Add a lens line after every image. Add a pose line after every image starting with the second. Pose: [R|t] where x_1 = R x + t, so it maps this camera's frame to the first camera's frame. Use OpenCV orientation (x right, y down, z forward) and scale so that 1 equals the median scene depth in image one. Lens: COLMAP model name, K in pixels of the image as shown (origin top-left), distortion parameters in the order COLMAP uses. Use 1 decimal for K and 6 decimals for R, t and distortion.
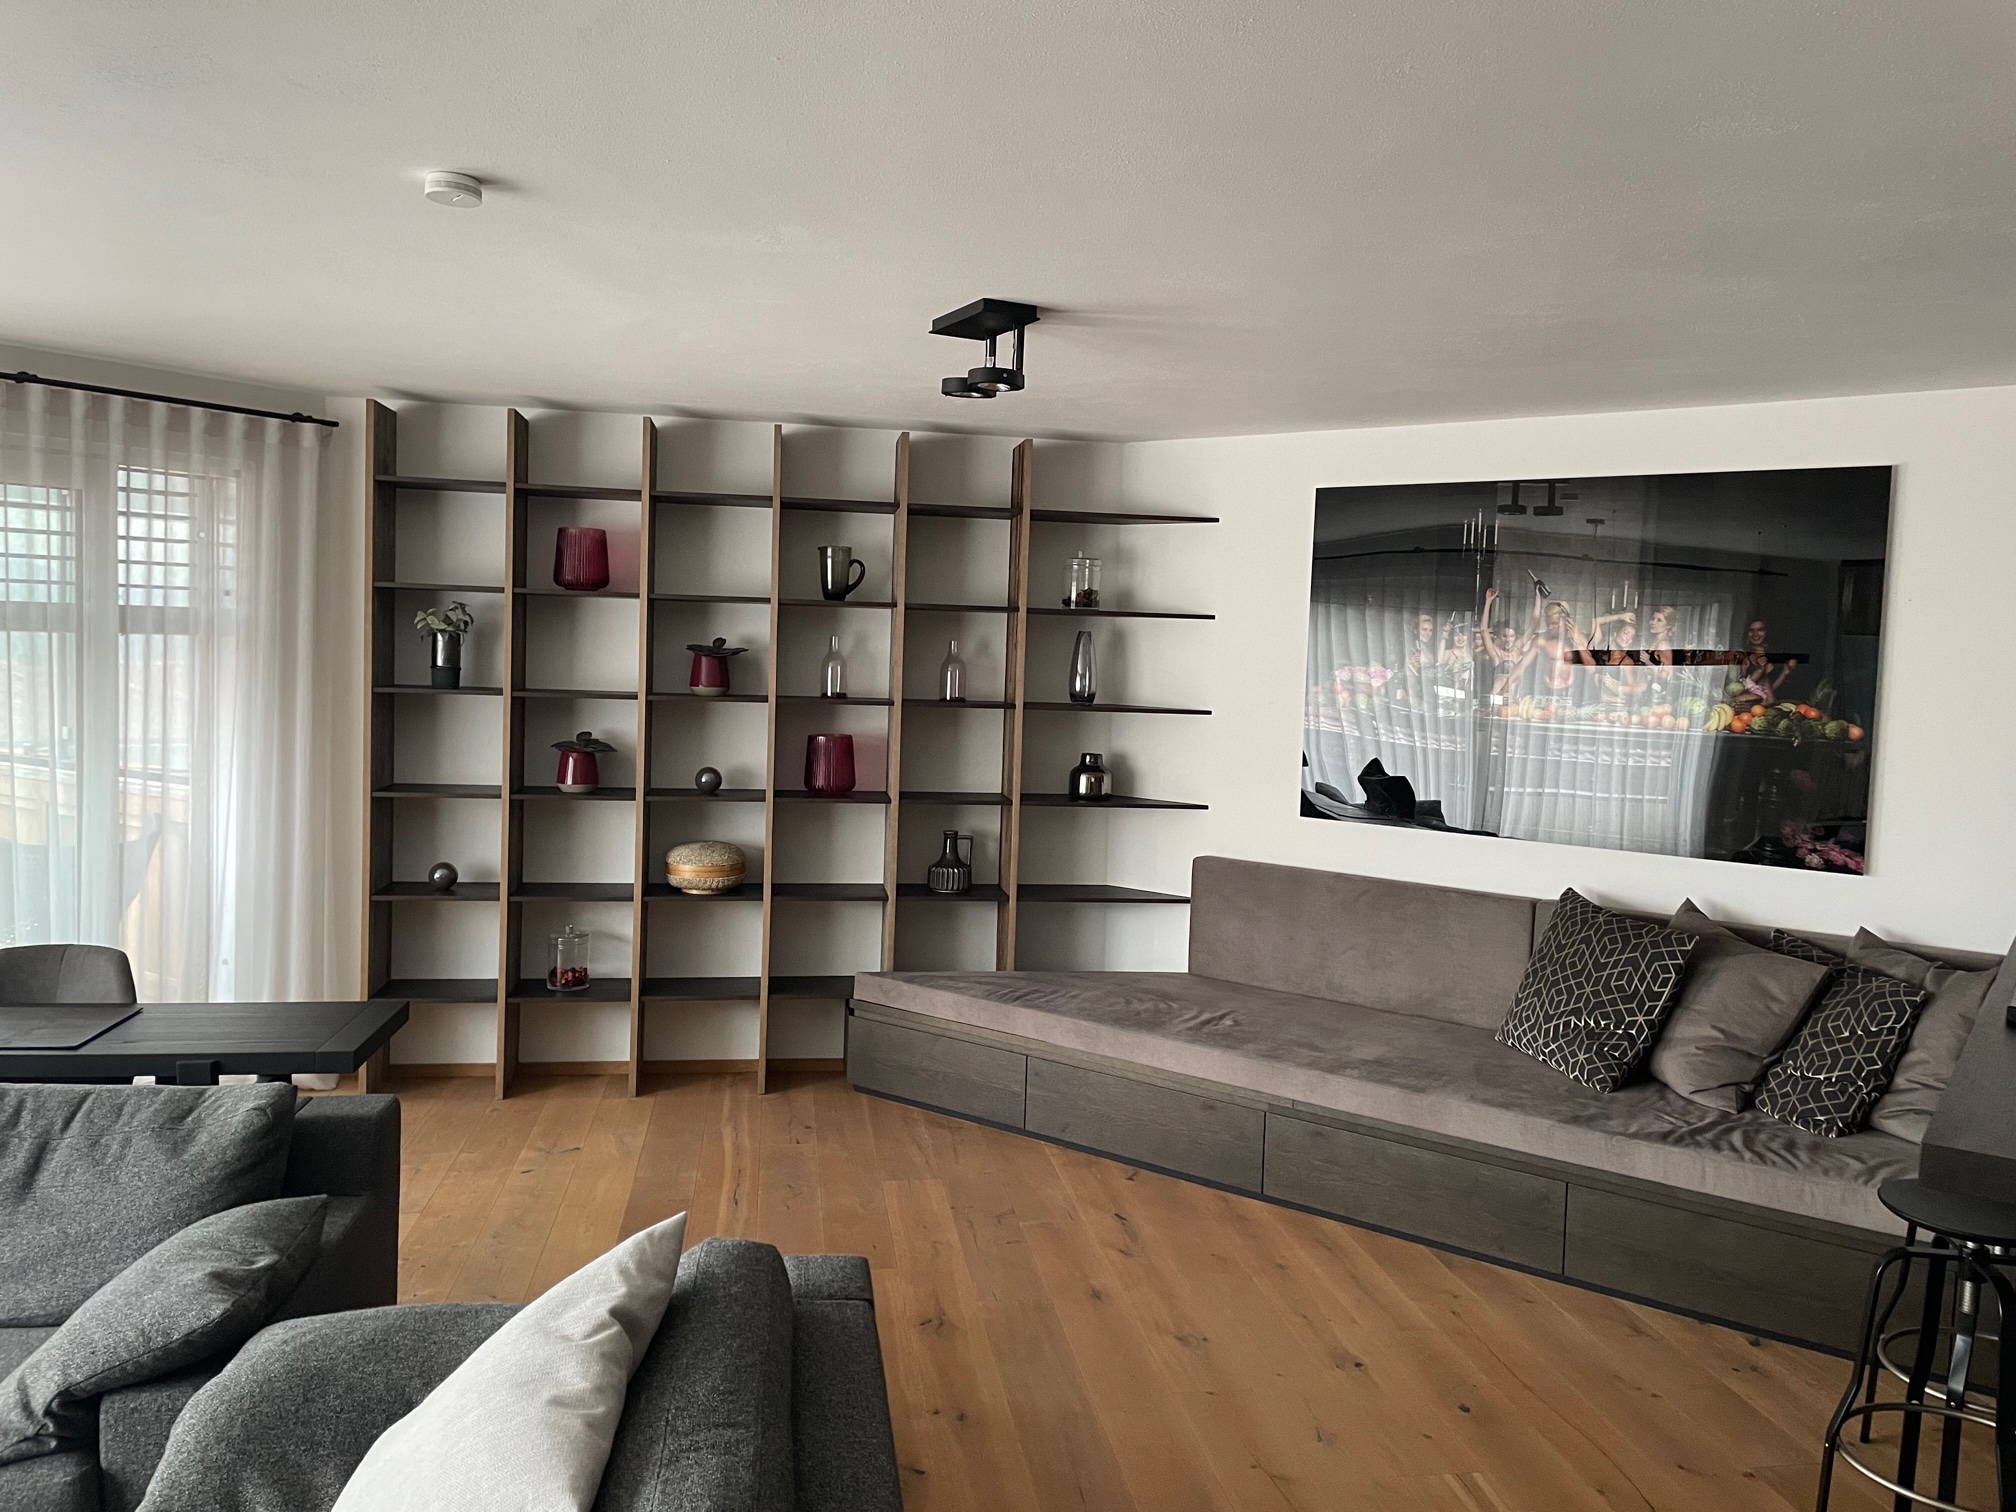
lens RADIAL K [[1535.1, 0, 1008.0], [0, 1535.1, 756.0], [0, 0, 1]] dist [0.085052, -0.124297]
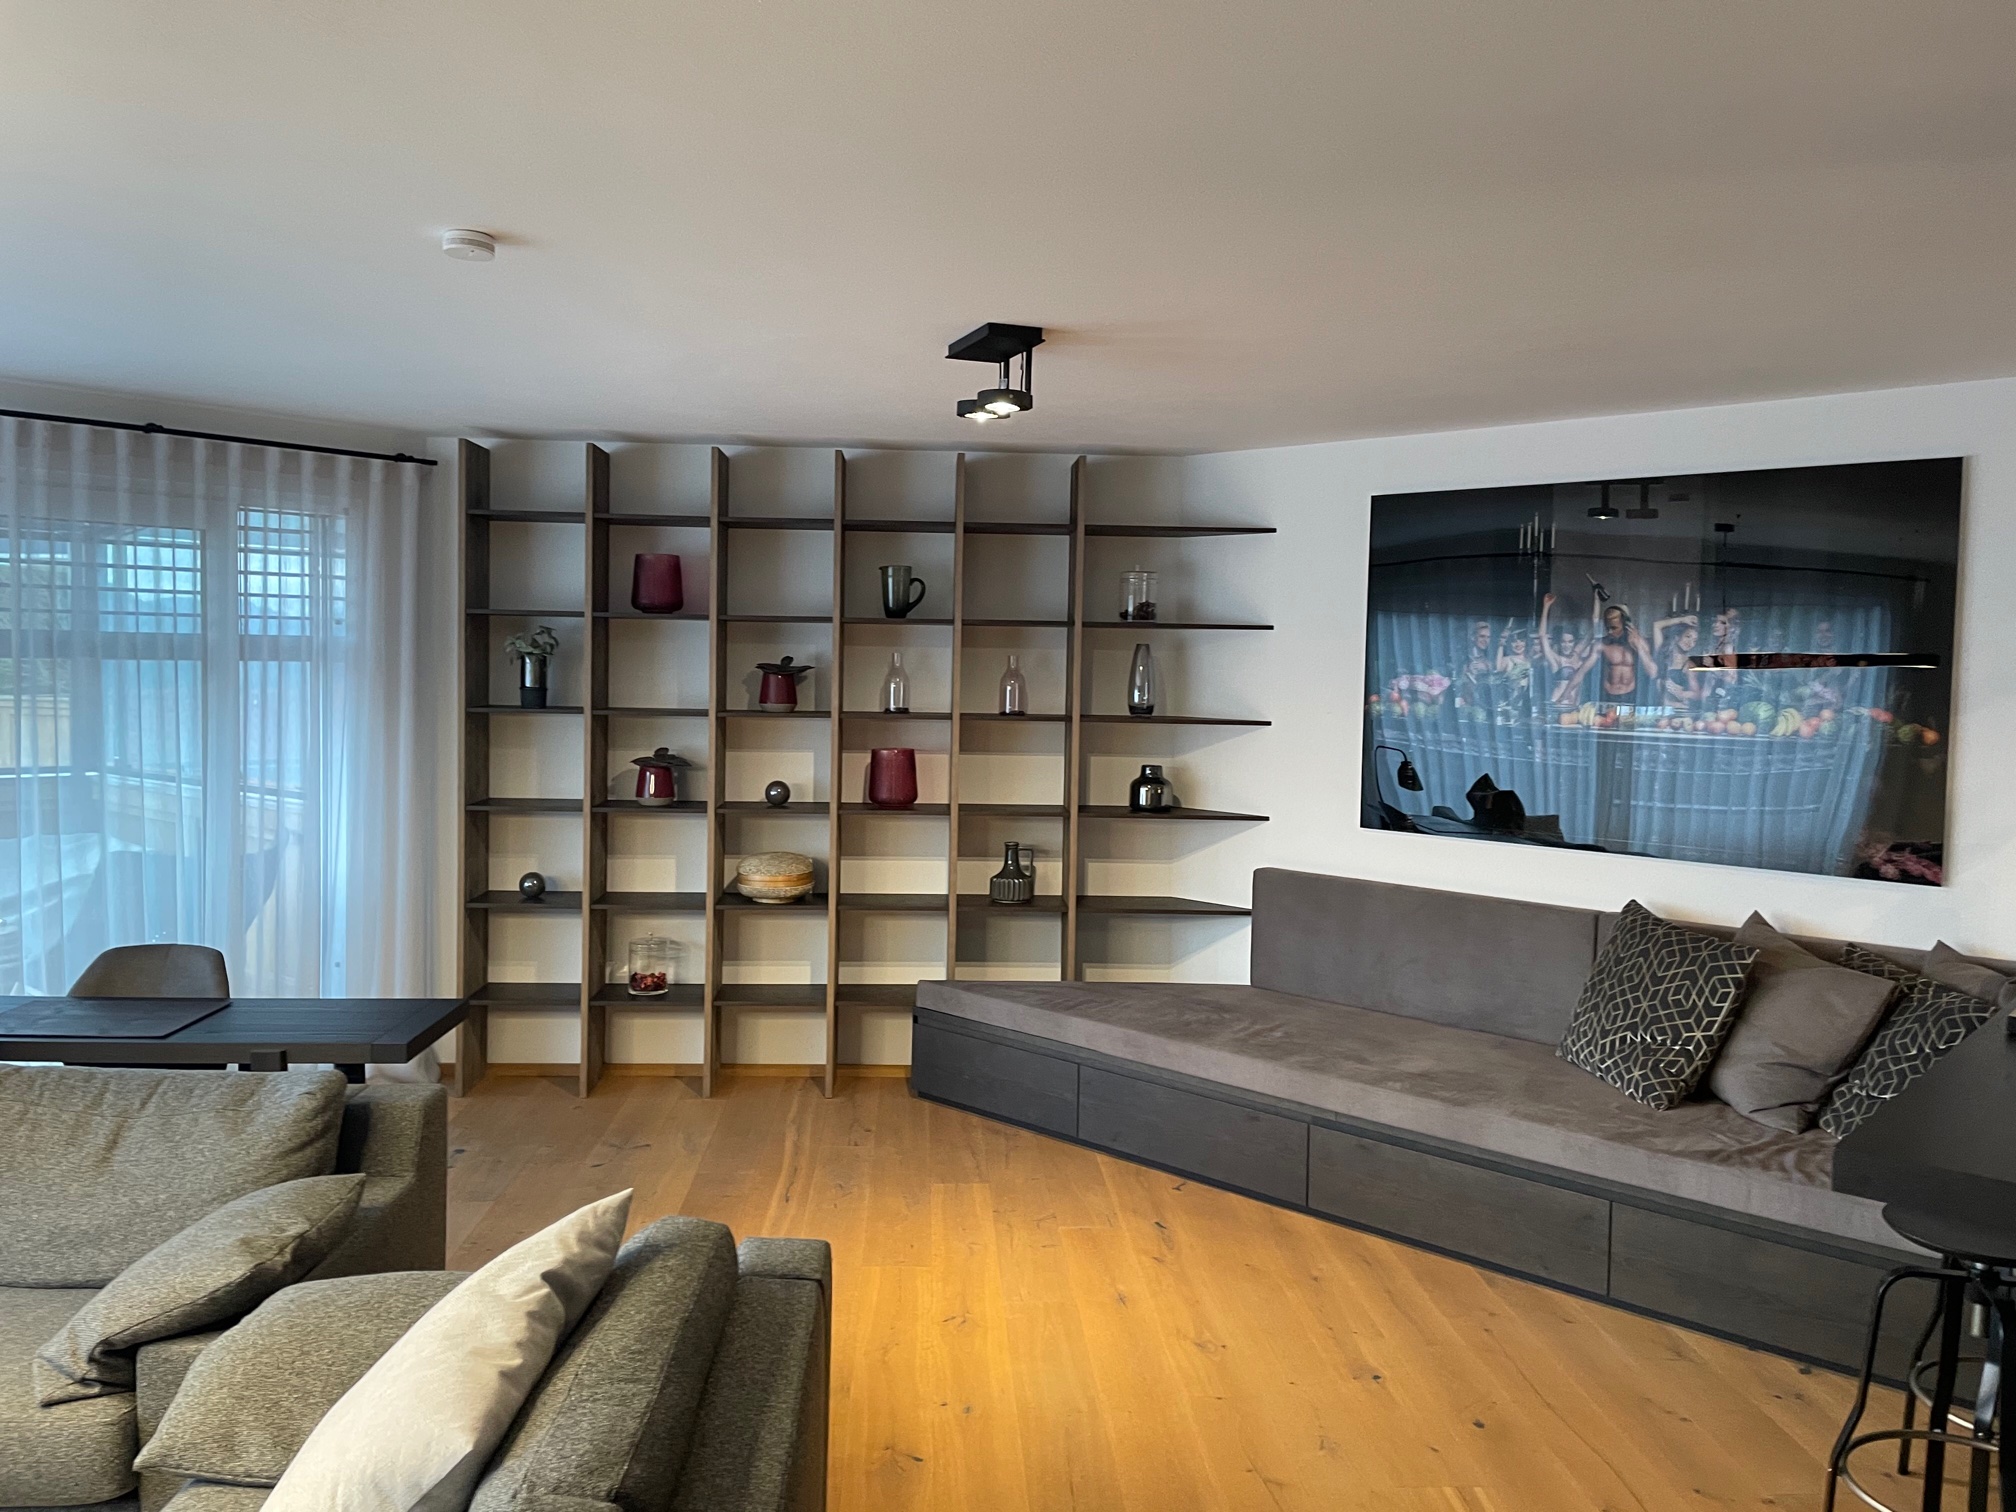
lens RADIAL K [[1538.4, 0, 967.8], [0, 1538.4, 751.2], [0, 0, 1]] dist [0.081233, -0.119801]
pose [[0.992742, -0.007890, -0.120006, 0.066532], [0.006143, 0.999870, -0.014919, 0.004057], [0.120108, 0.014074, 0.992661, -0.017867]]
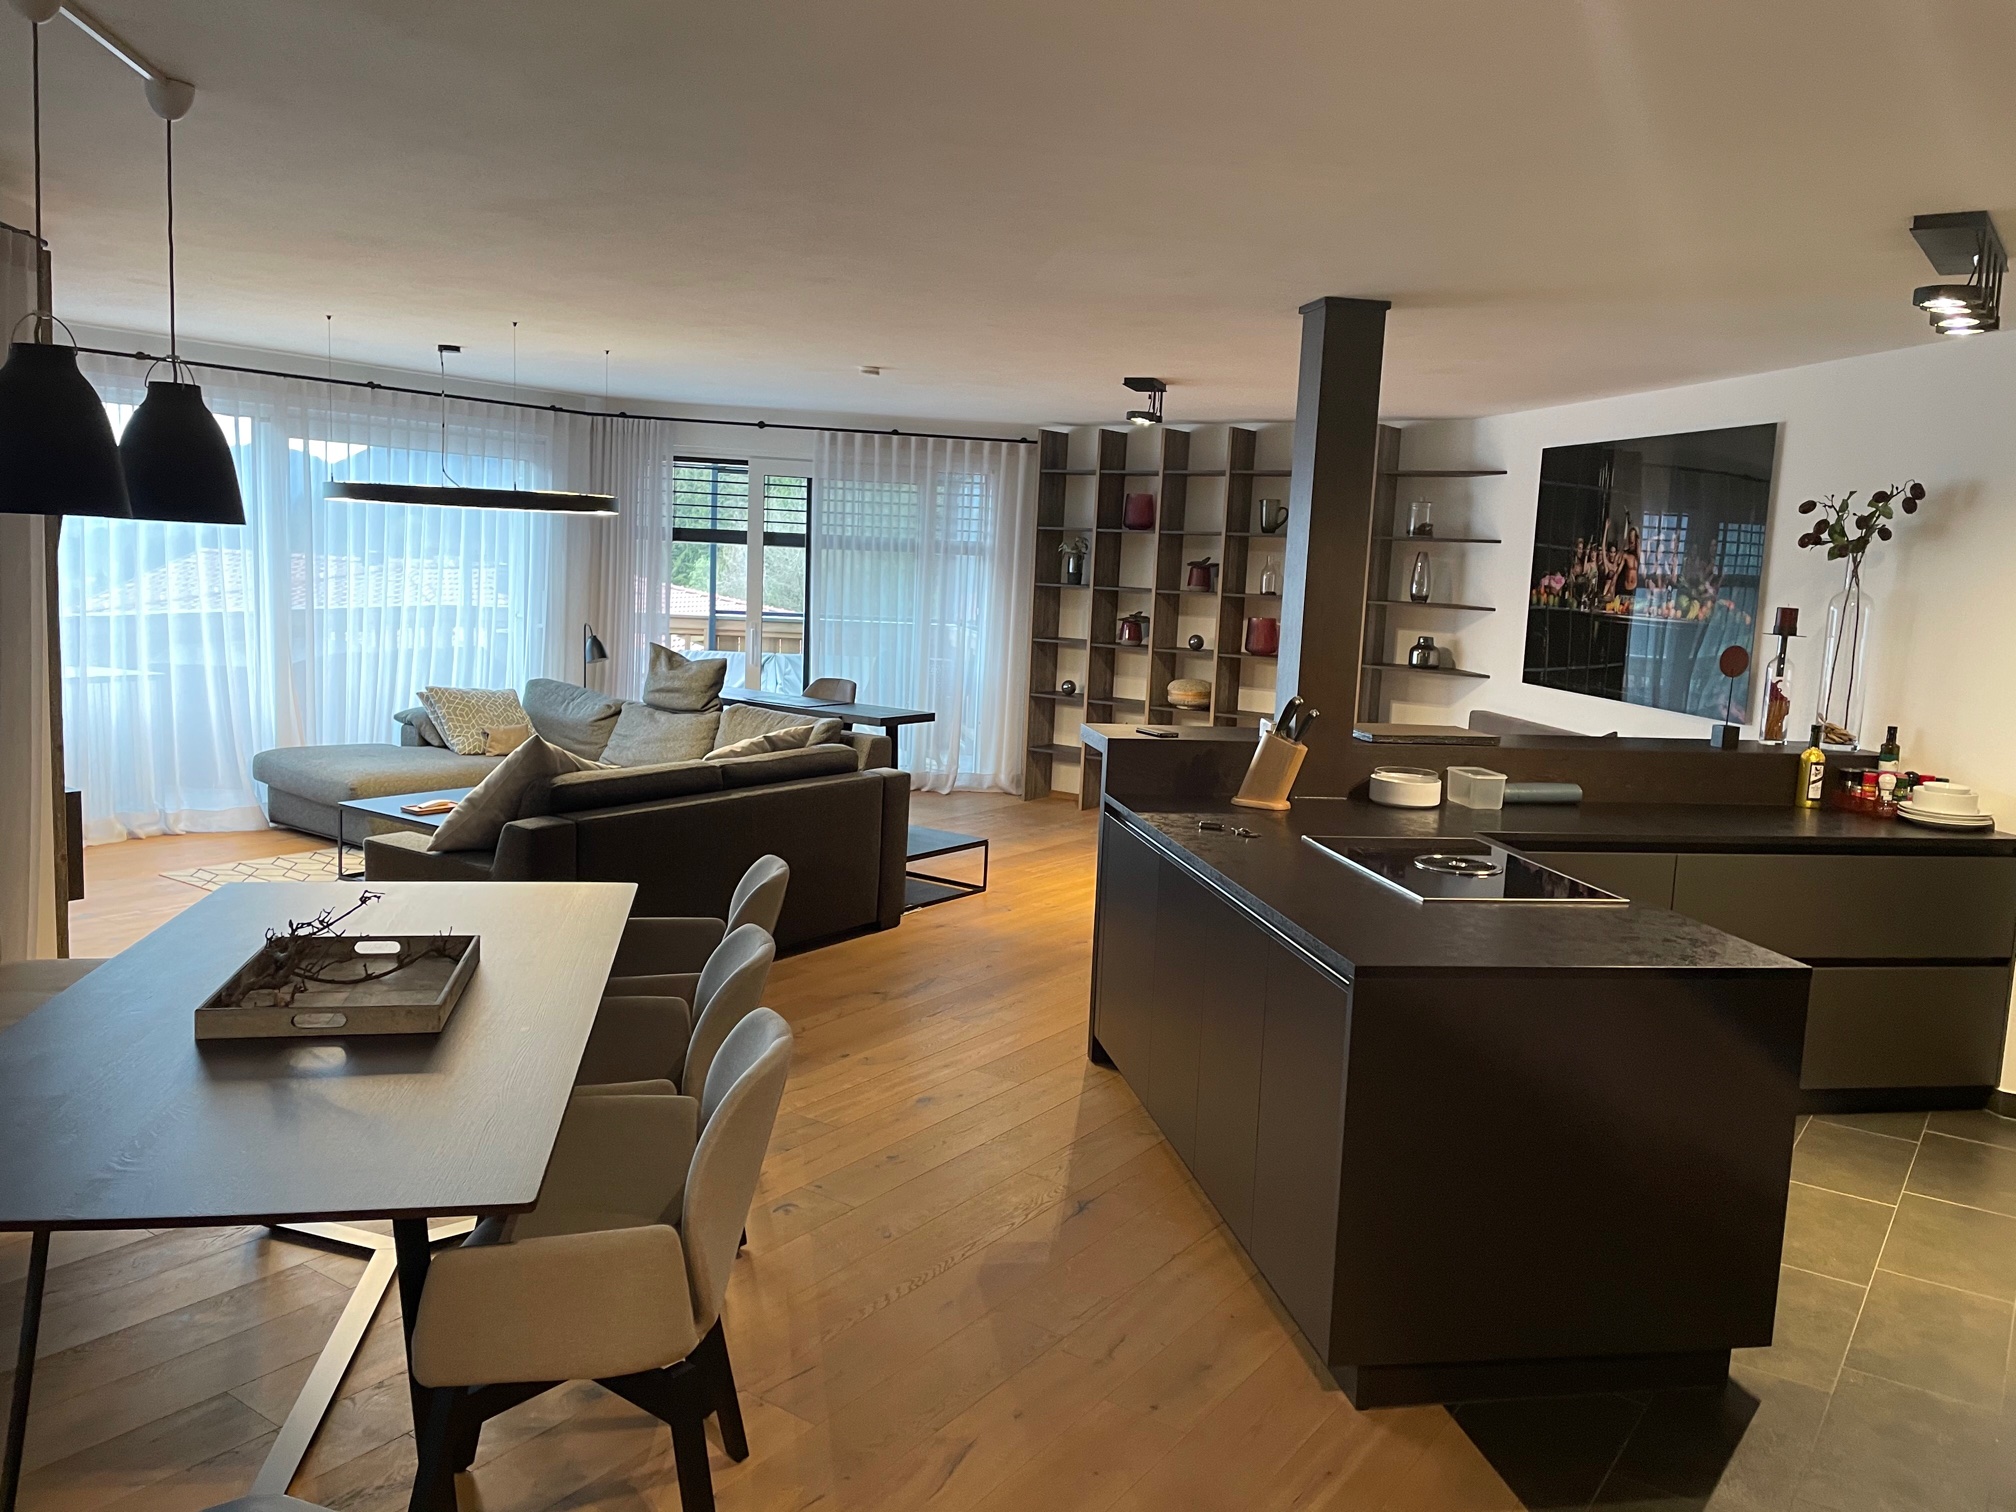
lens RADIAL K [[1538.4, 0, 967.8], [0, 1538.4, 751.2], [0, 0, 1]] dist [0.081233, -0.119801]
pose [[0.707654, 0.088980, -0.700934, 0.933131], [-0.068510, 0.996005, 0.057271, 0.061888], [0.703230, 0.007493, 0.710923, -0.414745]]
